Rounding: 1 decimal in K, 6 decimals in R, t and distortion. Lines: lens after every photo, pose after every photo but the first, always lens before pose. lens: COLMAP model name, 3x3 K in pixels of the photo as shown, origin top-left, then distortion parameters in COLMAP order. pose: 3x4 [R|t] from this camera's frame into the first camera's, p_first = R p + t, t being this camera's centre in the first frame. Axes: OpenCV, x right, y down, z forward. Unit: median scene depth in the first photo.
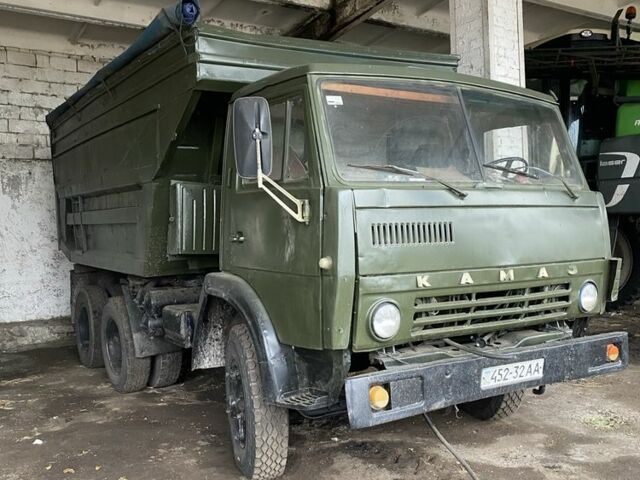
lens RADIAL K [[648.6, 0, 320.0], [0, 648.6, 240.0], [0, 0, 1]] dist [0.018546, -0.001366]
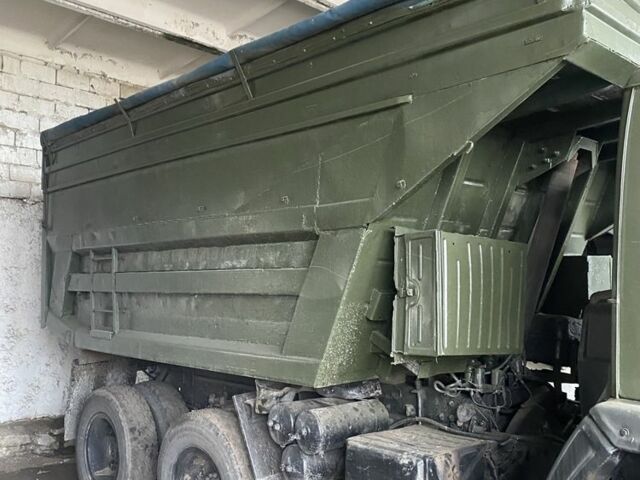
lens RADIAL K [[648.6, 0, 320.0], [0, 648.6, 240.0], [0, 0, 1]] dist [0.018546, -0.001366]
pose [[0.979097, 0.043680, 0.198650, -0.263618], [-0.022577, 0.993973, -0.107280, -0.008974], [-0.202139, 0.100552, 0.974181, 0.276894]]
